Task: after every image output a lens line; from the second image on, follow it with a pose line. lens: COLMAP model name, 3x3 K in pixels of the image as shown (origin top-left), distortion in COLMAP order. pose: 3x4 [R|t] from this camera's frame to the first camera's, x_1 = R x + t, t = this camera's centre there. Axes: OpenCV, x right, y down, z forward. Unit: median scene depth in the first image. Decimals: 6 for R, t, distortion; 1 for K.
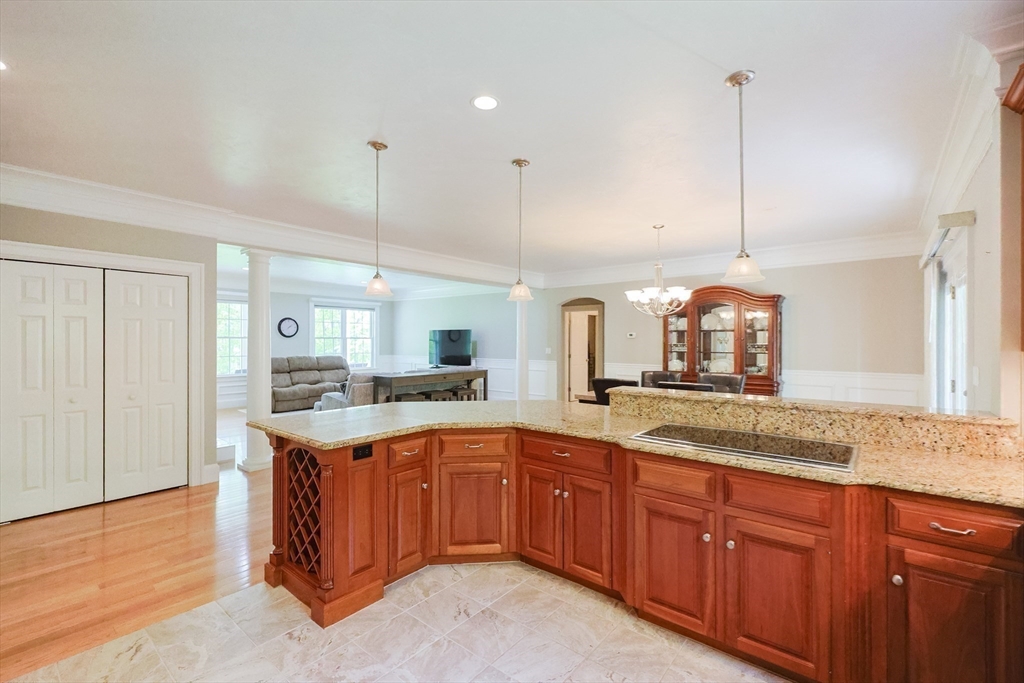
lens RADIAL K [[456.7, 0, 514.7], [0, 456.7, 335.8], [0, 0, 1]] dist [0.003399, 0.000284]
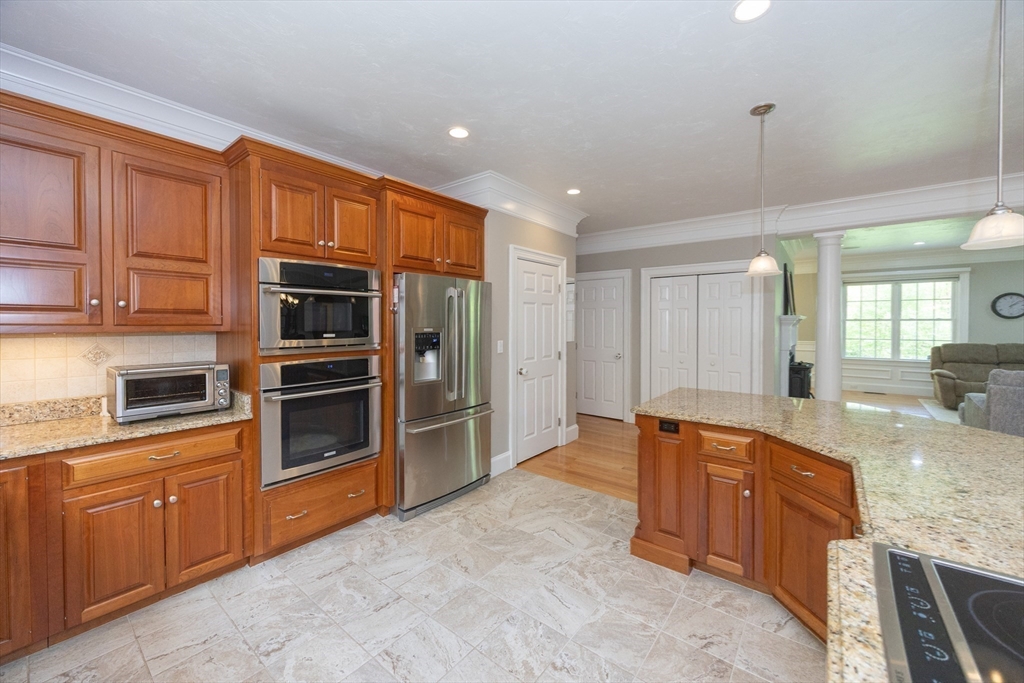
lens RADIAL K [[394.6, 0, 514.3], [0, 394.6, 332.9], [0, 0, 1]] dist [-0.008628, -0.000128]
pose [[0.010221, 0.022397, -0.999697, 0.152189], [0.012573, 0.999667, 0.022525, 0.001812], [0.999869, -0.012799, 0.009936, 0.161578]]
